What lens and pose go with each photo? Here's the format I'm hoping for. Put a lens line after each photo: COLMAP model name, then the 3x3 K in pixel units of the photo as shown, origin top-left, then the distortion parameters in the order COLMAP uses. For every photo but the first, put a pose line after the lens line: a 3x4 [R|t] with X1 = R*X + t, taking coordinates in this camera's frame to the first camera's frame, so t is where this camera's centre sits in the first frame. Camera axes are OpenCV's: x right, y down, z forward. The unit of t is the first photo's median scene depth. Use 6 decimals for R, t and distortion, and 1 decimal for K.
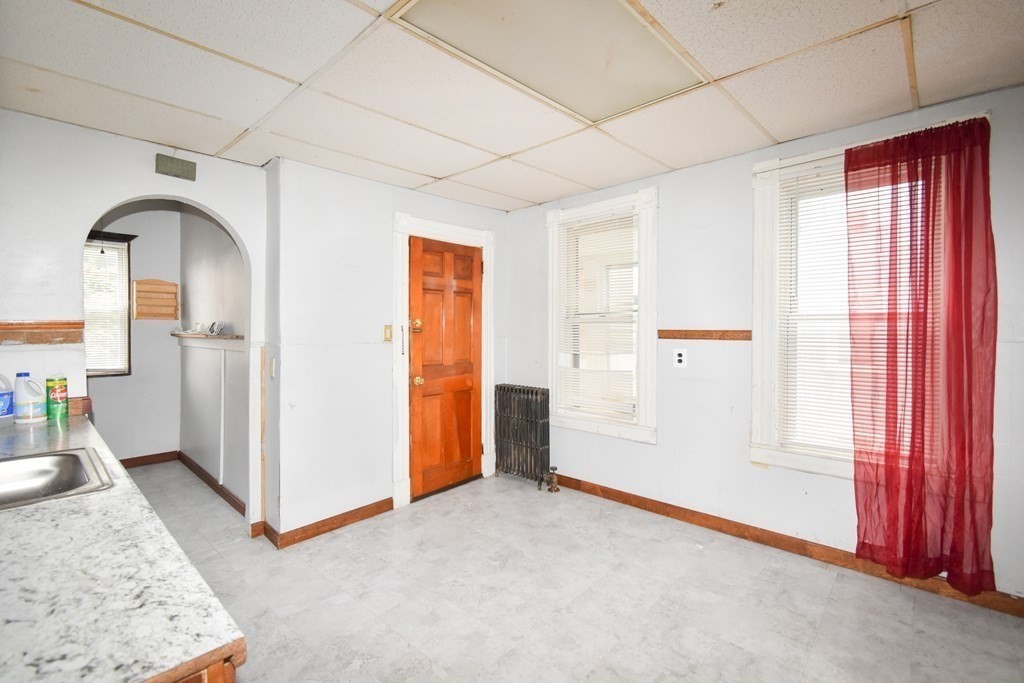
lens RADIAL K [[449.4, 0, 514.8], [0, 449.4, 337.5], [0, 0, 1]] dist [0.001861, -0.004765]
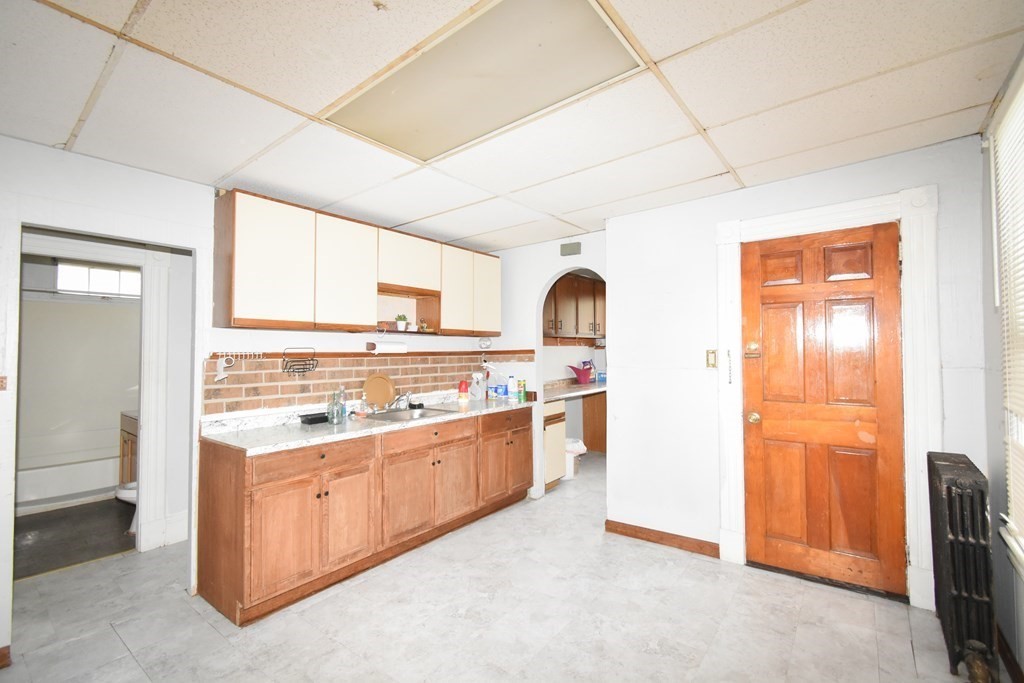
lens RADIAL K [[449.4, 0, 514.8], [0, 449.4, 337.5], [0, 0, 1]] dist [0.001861, -0.004765]
pose [[0.092973, -0.030387, -0.995205, 0.597578], [-0.009859, 0.999457, -0.031438, -0.019948], [0.995620, 0.012734, 0.092623, 0.527610]]
